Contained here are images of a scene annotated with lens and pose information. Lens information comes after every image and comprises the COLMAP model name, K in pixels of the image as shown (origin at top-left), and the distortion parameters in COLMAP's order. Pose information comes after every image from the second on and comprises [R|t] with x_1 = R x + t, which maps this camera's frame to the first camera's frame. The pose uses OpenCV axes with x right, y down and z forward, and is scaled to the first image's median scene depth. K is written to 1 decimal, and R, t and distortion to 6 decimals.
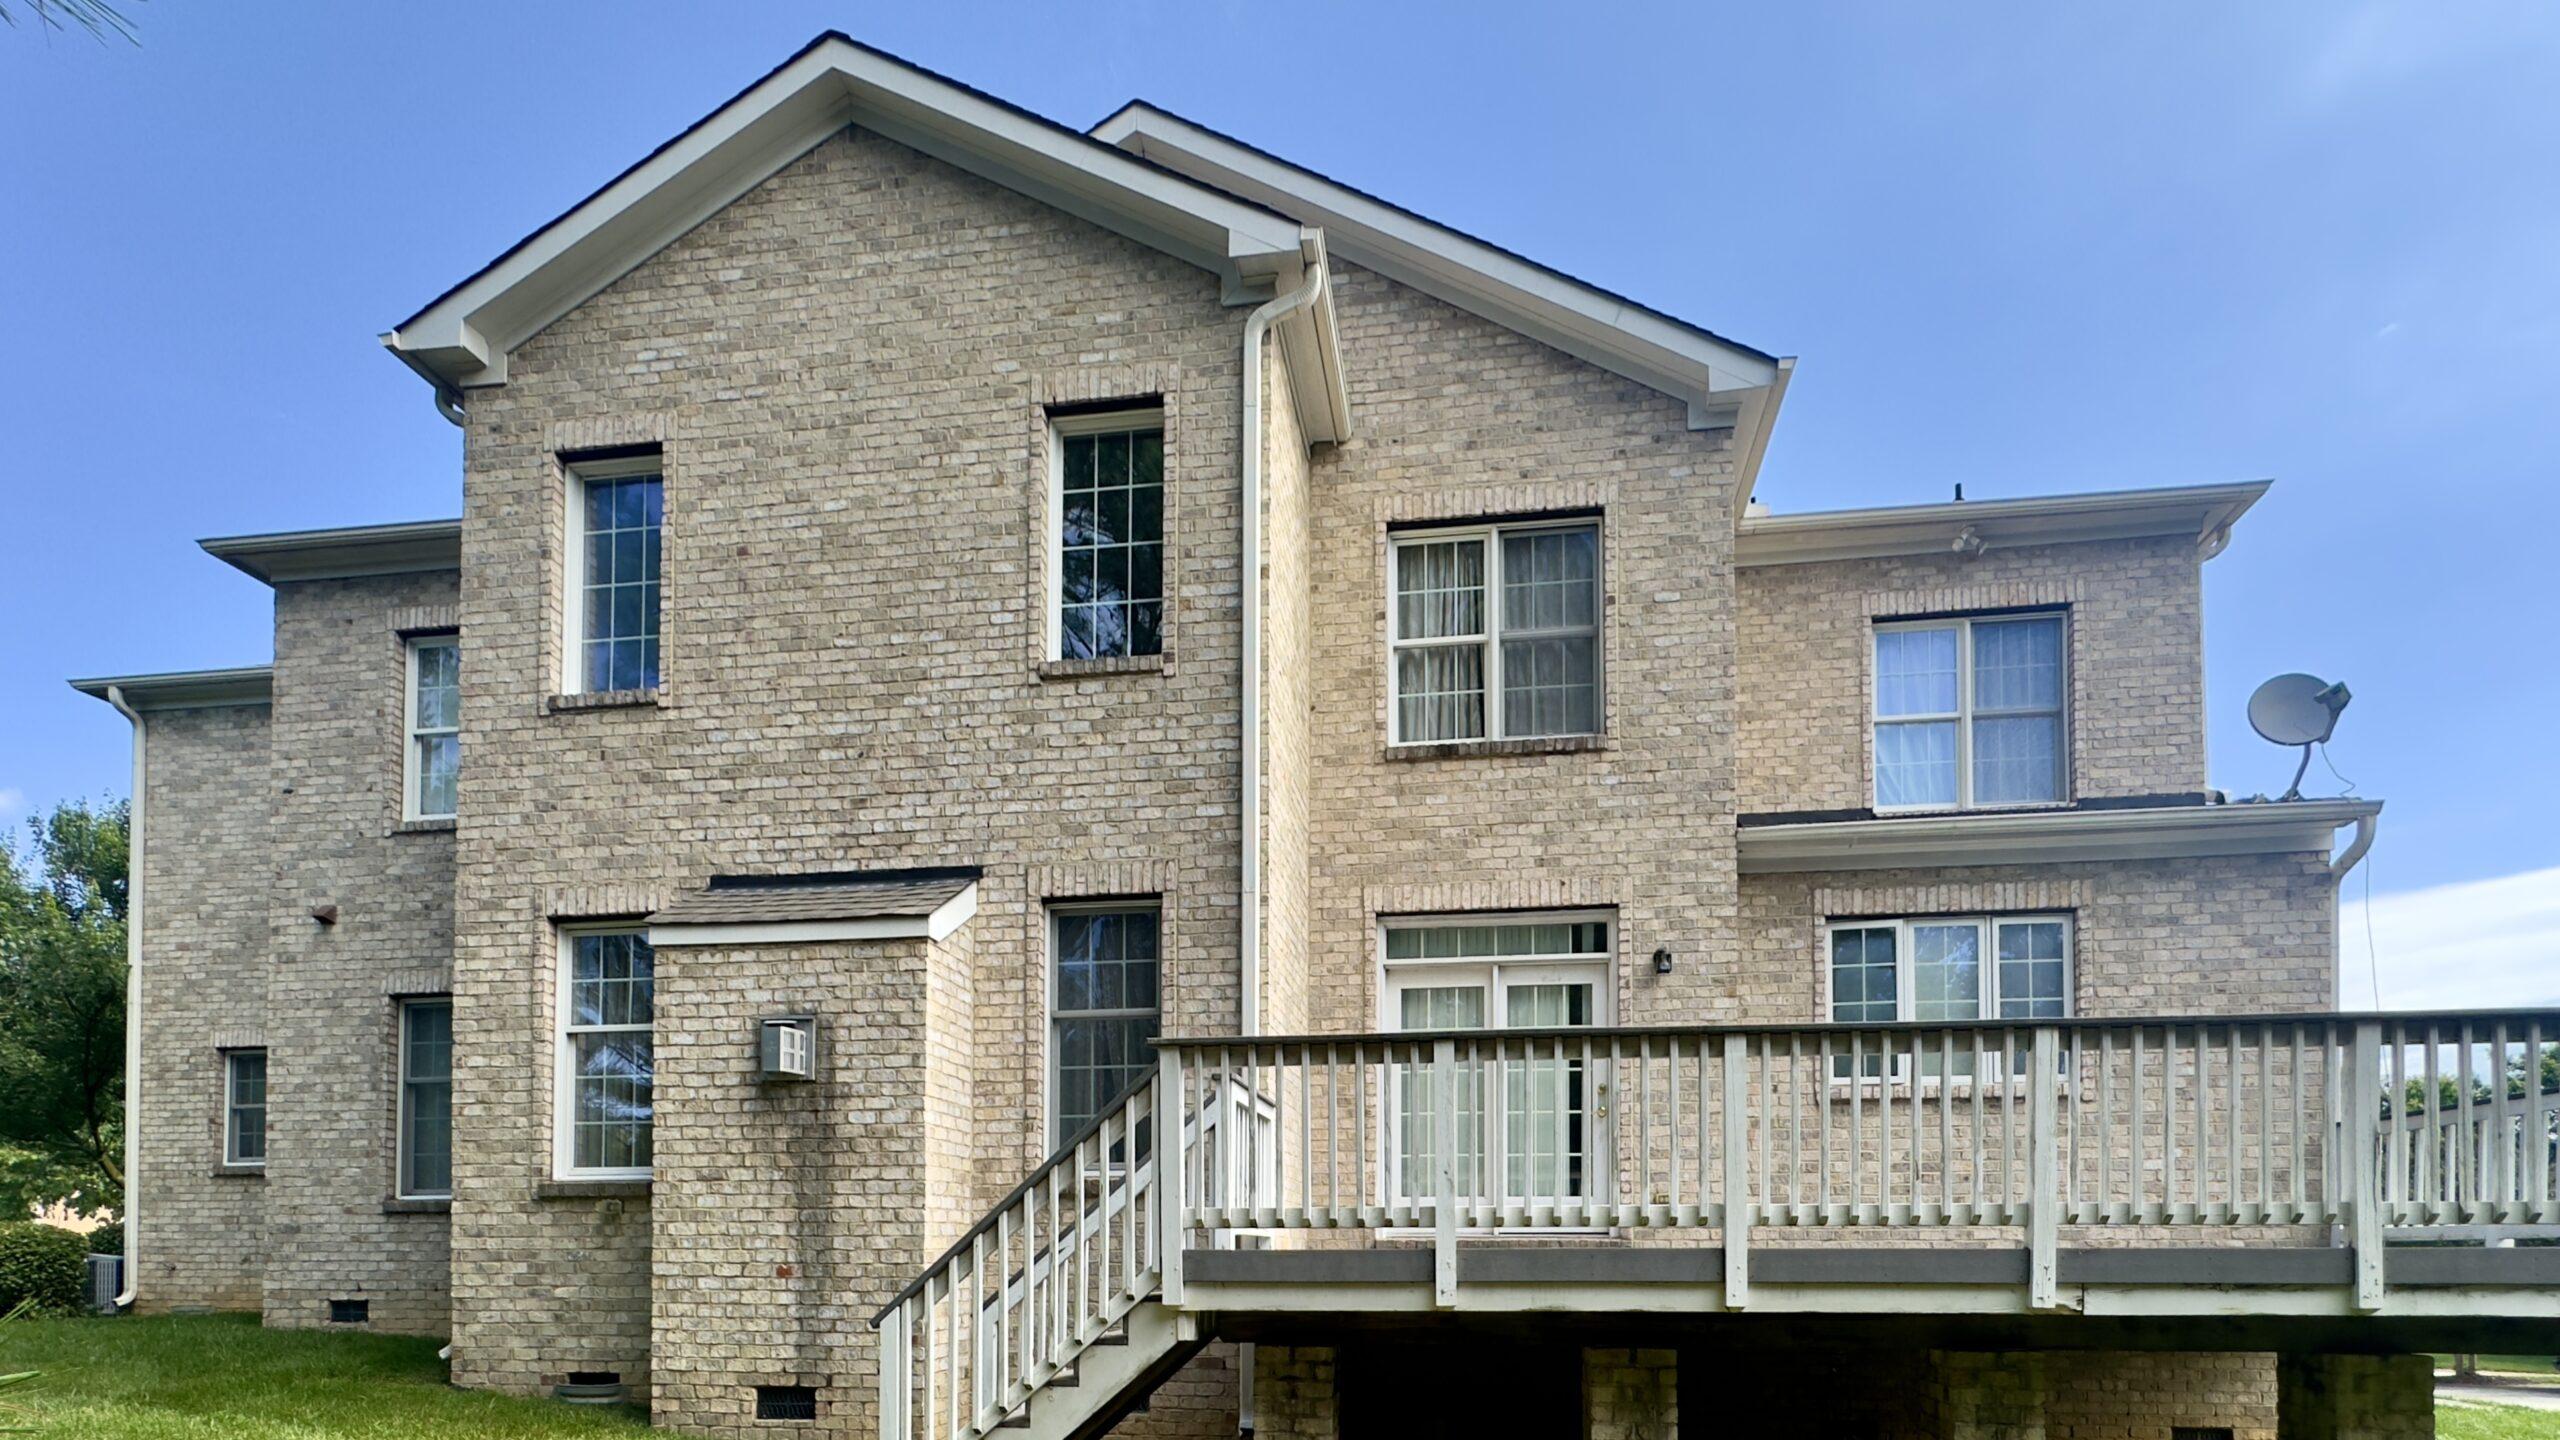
lens RADIAL K [[1235.4, 0, 1284.8], [0, 1235.4, 1234.8], [0, 0, 1]] dist [-0.001469, 0.000119]
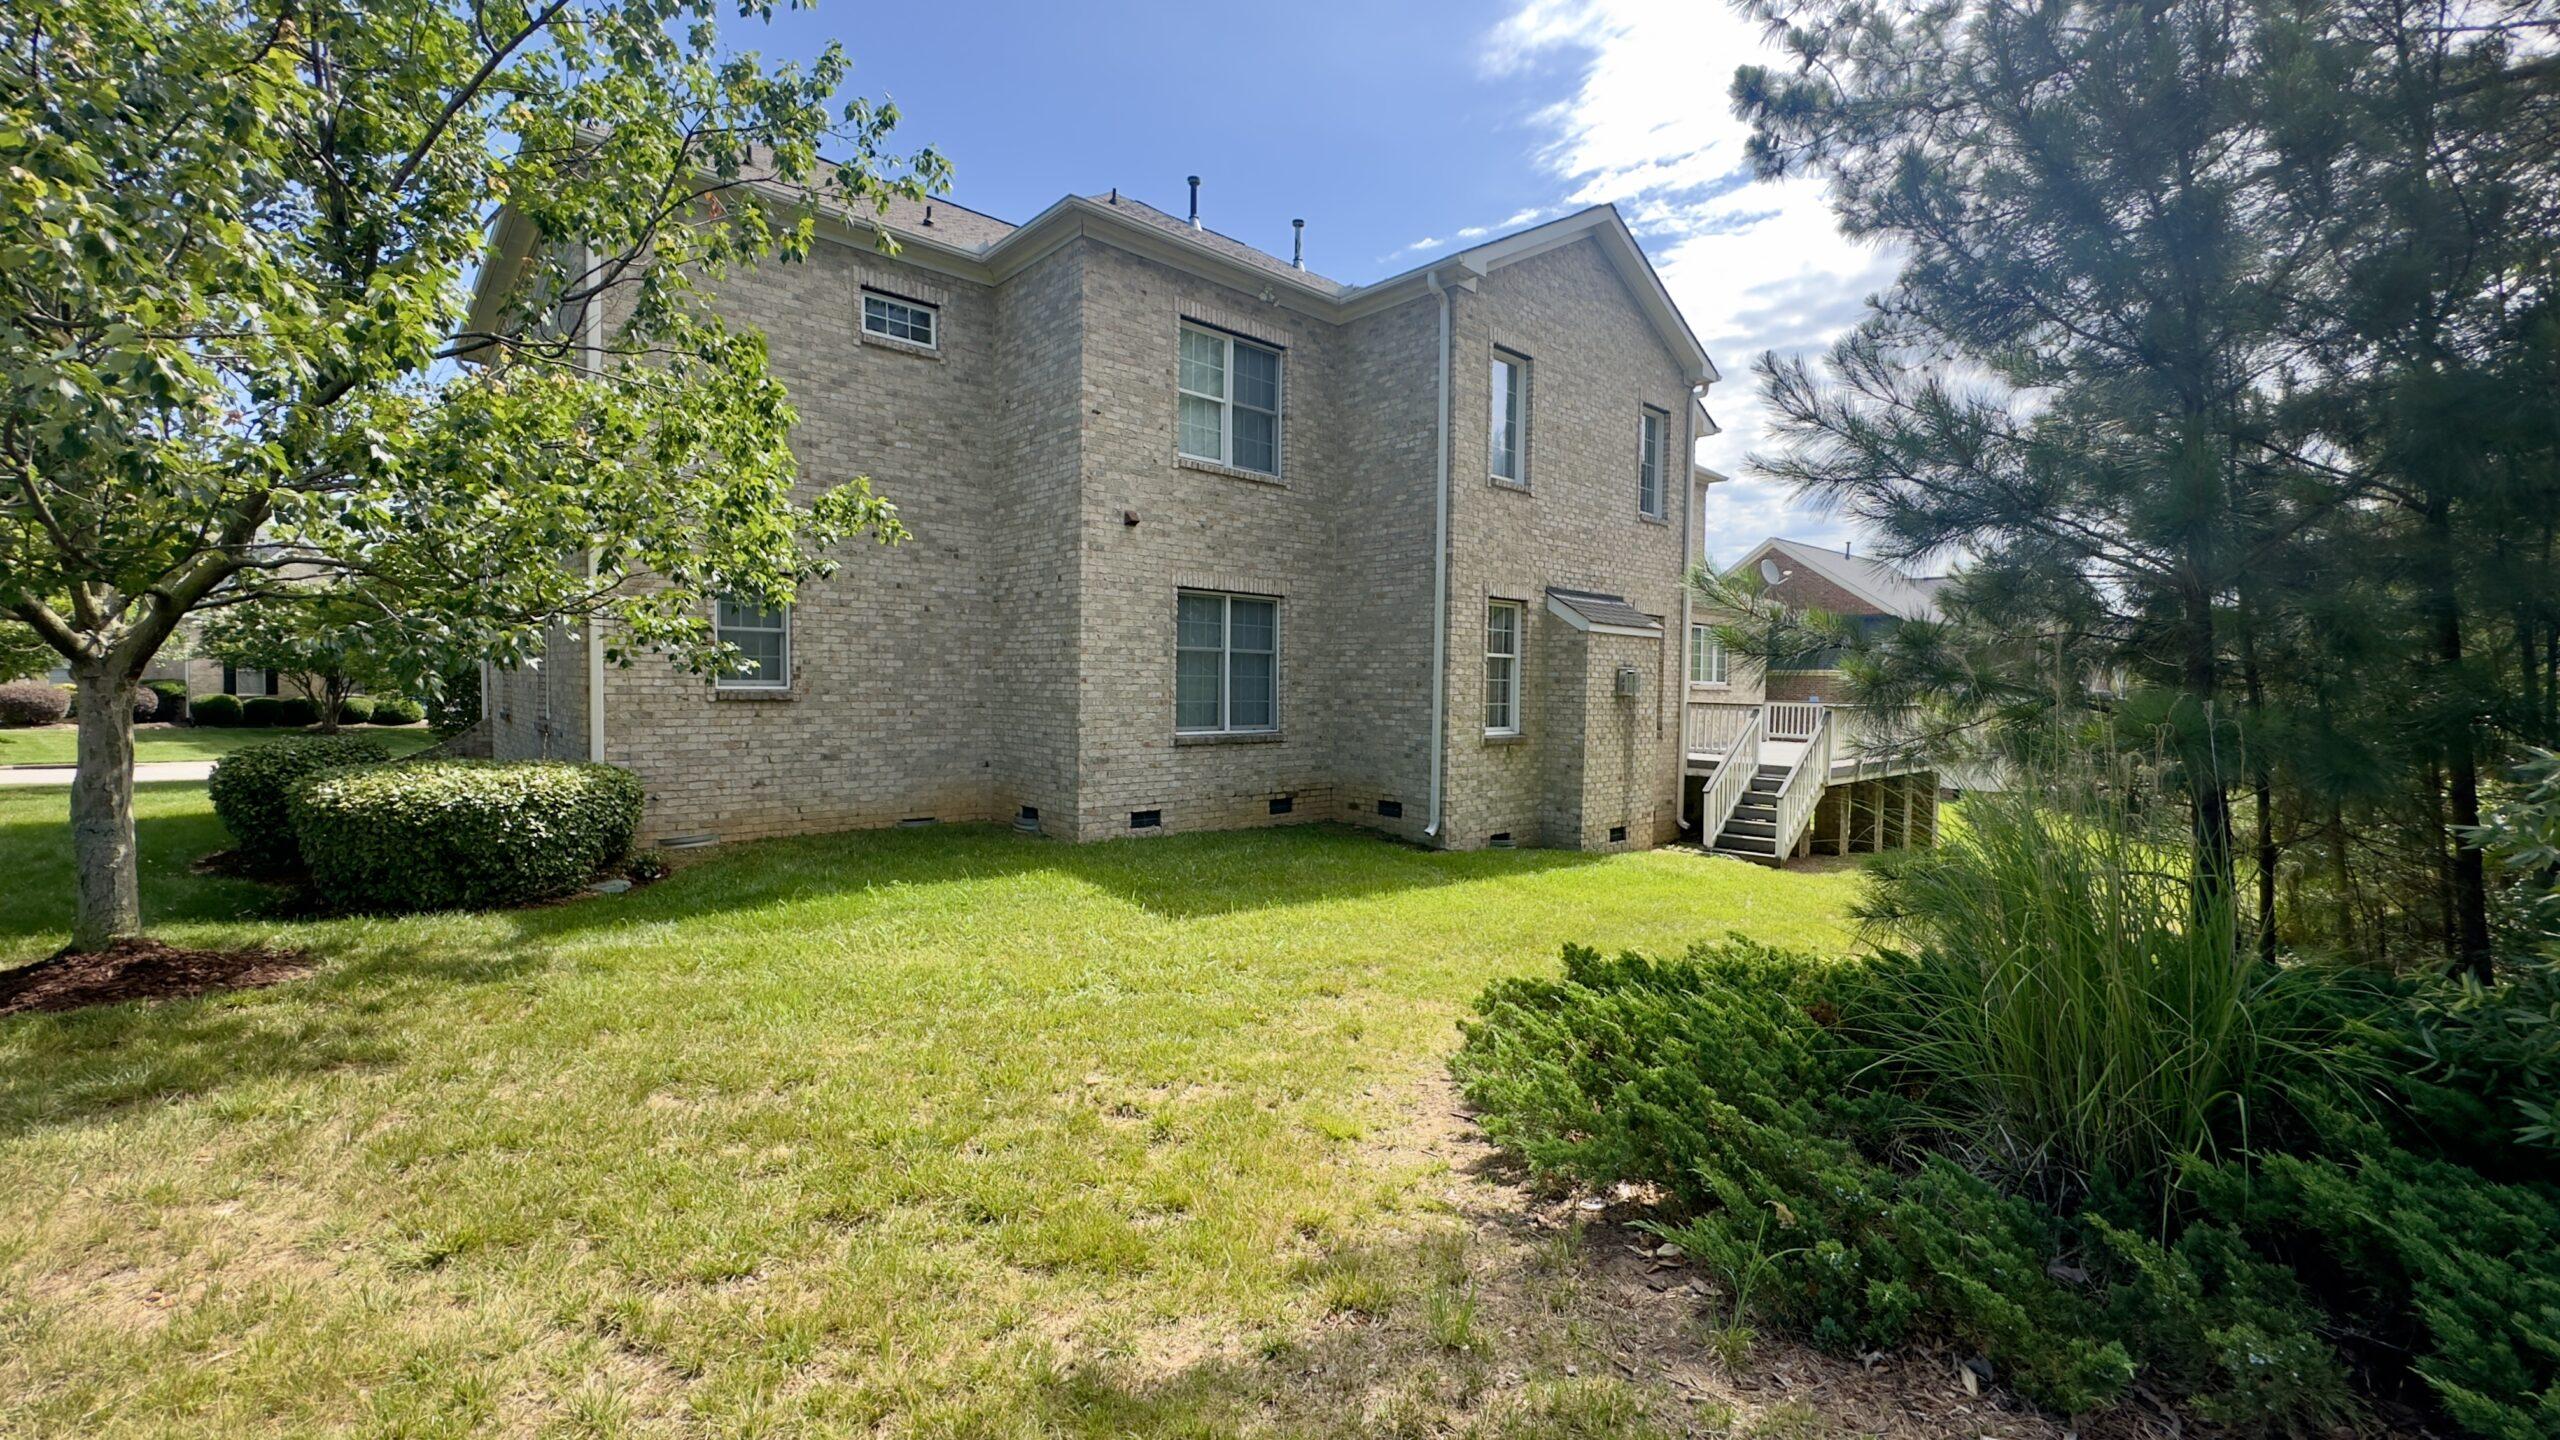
lens RADIAL K [[1026.1, 0, 1278.7], [0, 1026.1, 722.4], [0, 0, 1]] dist [-0.001714, 0.000105]
pose [[0.641524, -0.025077, 0.766693, -1.521430], [-0.025292, 0.998231, 0.053813, -0.107481], [-0.766686, -0.053914, 0.639754, 0.178614]]
